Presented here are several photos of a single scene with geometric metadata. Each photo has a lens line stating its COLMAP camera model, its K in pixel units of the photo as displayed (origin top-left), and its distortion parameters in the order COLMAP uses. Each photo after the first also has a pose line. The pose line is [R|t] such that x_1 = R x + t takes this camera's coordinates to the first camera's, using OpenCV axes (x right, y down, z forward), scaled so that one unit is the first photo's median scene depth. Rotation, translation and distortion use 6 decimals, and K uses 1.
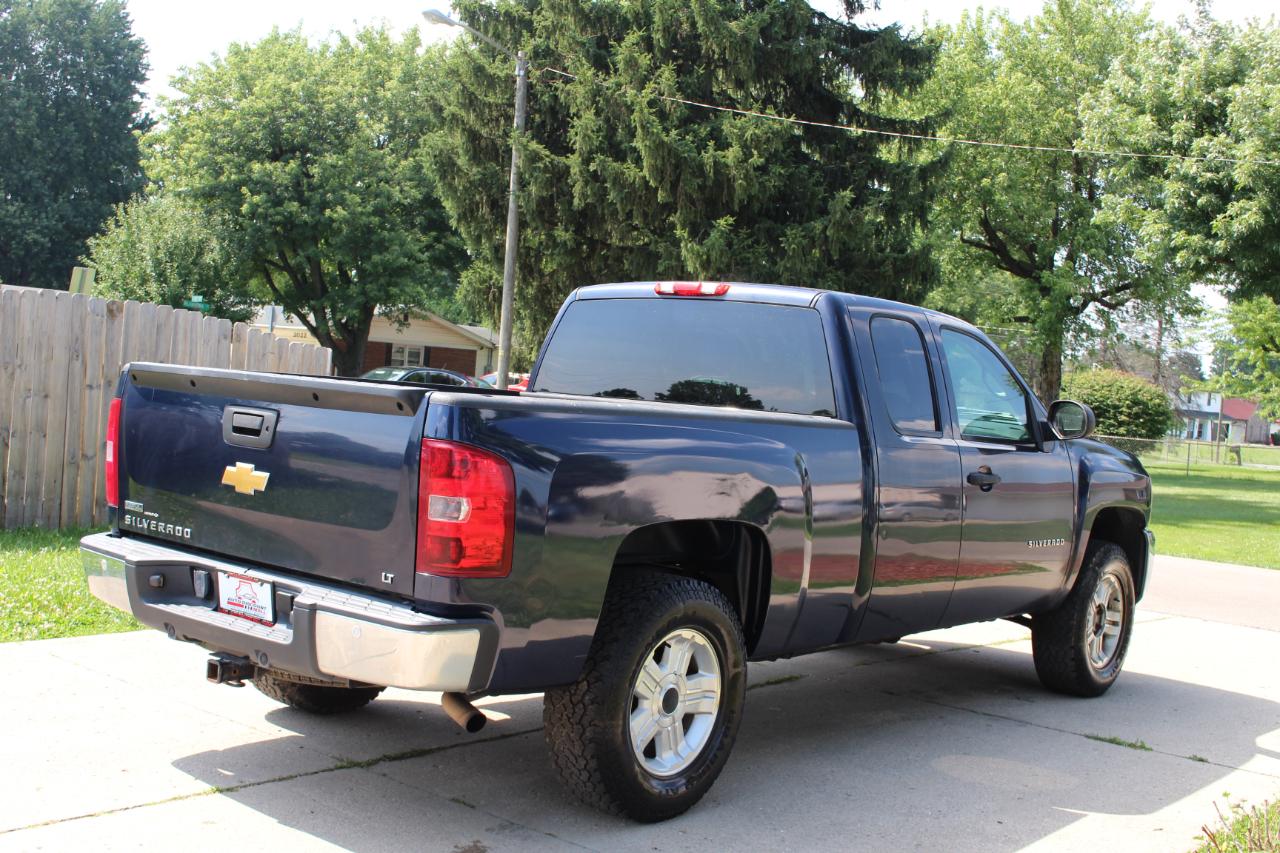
lens RADIAL K [[1490.1, 0, 669.9], [0, 1490.1, 424.5], [0, 0, 1]] dist [-0.068144, -0.032685]
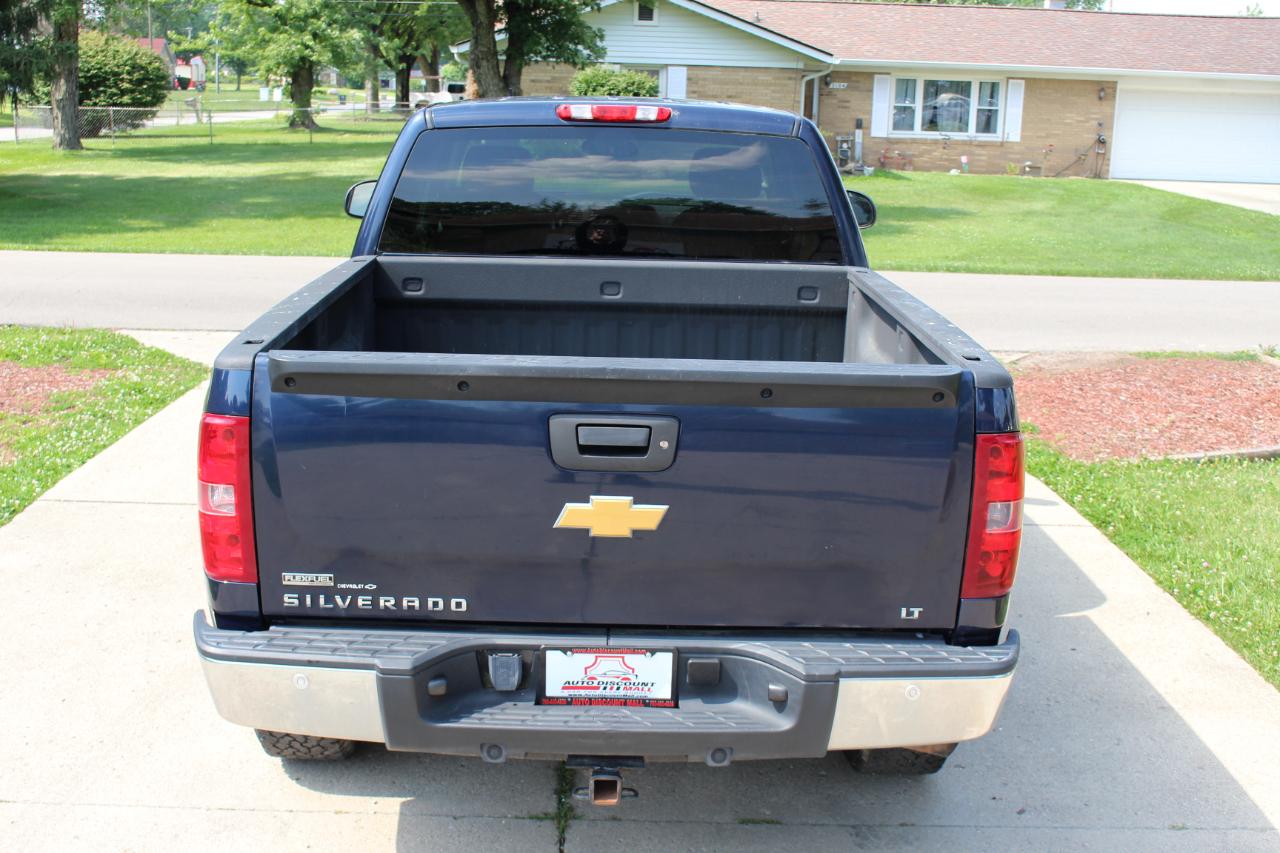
lens RADIAL K [[1532.0, 0, 671.3], [0, 1532.0, 414.0], [0, 0, 1]] dist [-0.094596, 0.077463]
pose [[0.765496, -0.189076, 0.615034, -0.629807], [0.048175, 0.970010, 0.238244, -0.161303], [-0.641635, -0.152745, 0.751647, 0.415354]]
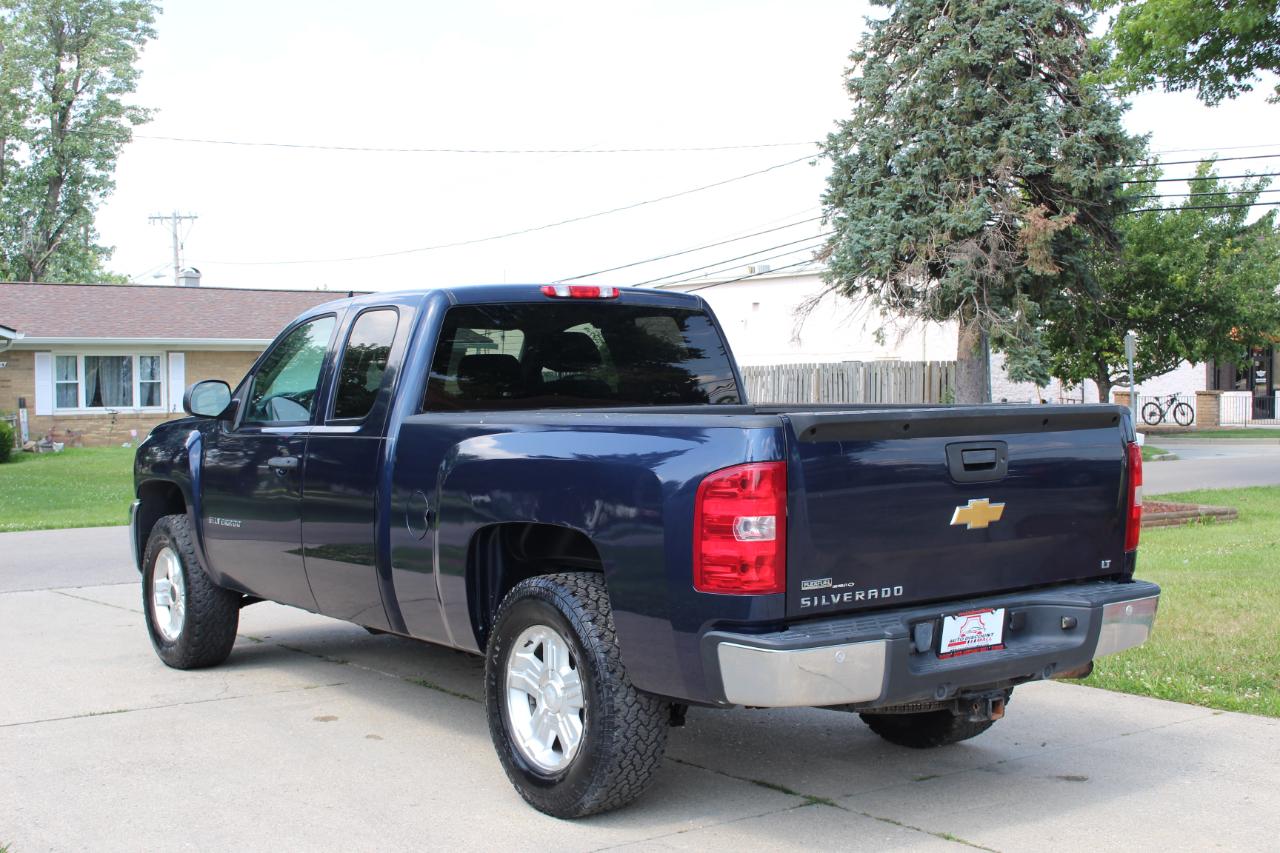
lens RADIAL K [[1532.0, 0, 671.3], [0, 1532.0, 414.0], [0, 0, 1]] dist [-0.094596, 0.077463]
pose [[0.266223, -0.102986, 0.958394, -1.206396], [0.058772, 0.994160, 0.090504, -0.124410], [-0.962118, 0.032233, 0.270721, 0.835529]]
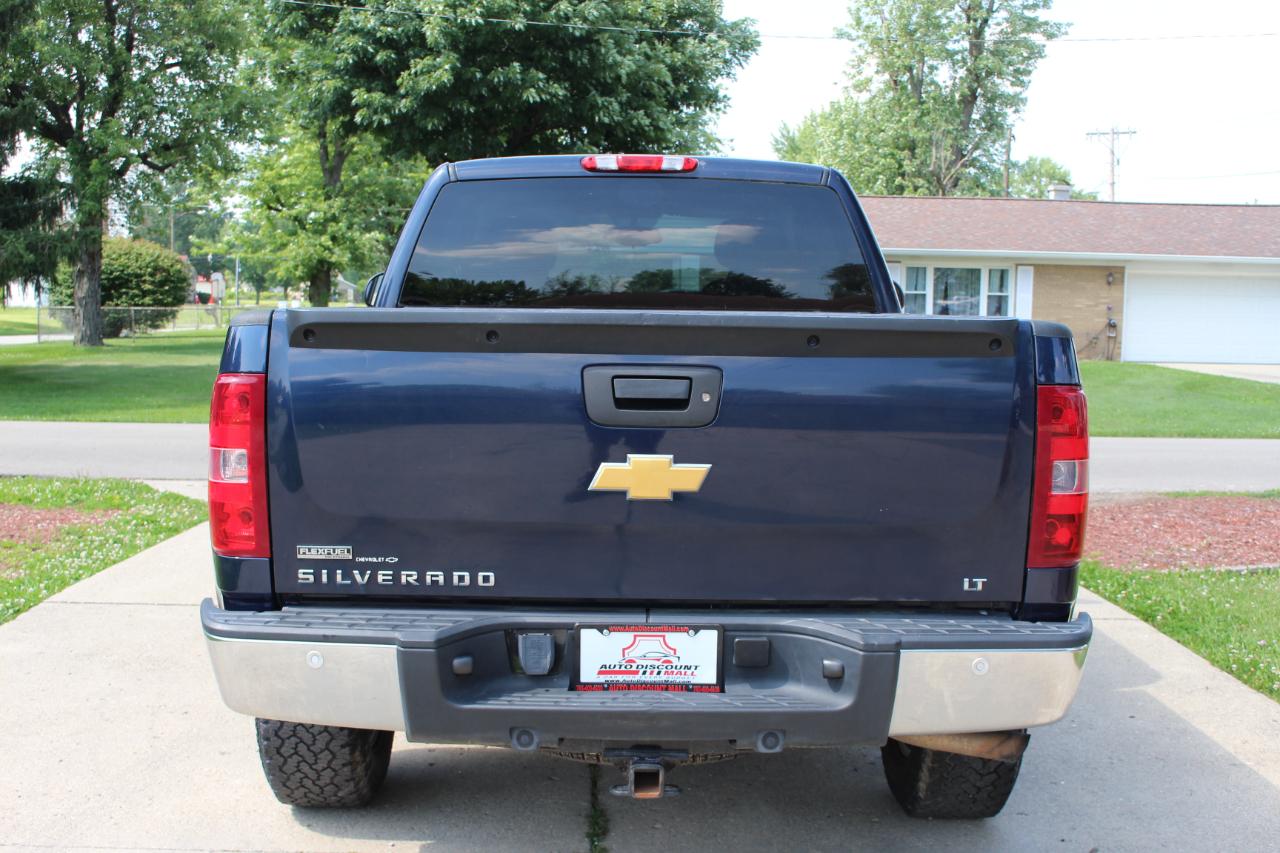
lens RADIAL K [[1532.0, 0, 671.3], [0, 1532.0, 414.0], [0, 0, 1]] dist [-0.094596, 0.077463]
pose [[0.769336, -0.116244, 0.628180, -0.629988], [0.063793, 0.992370, 0.105508, -0.054677], [-0.635652, -0.041098, 0.770881, 0.440847]]
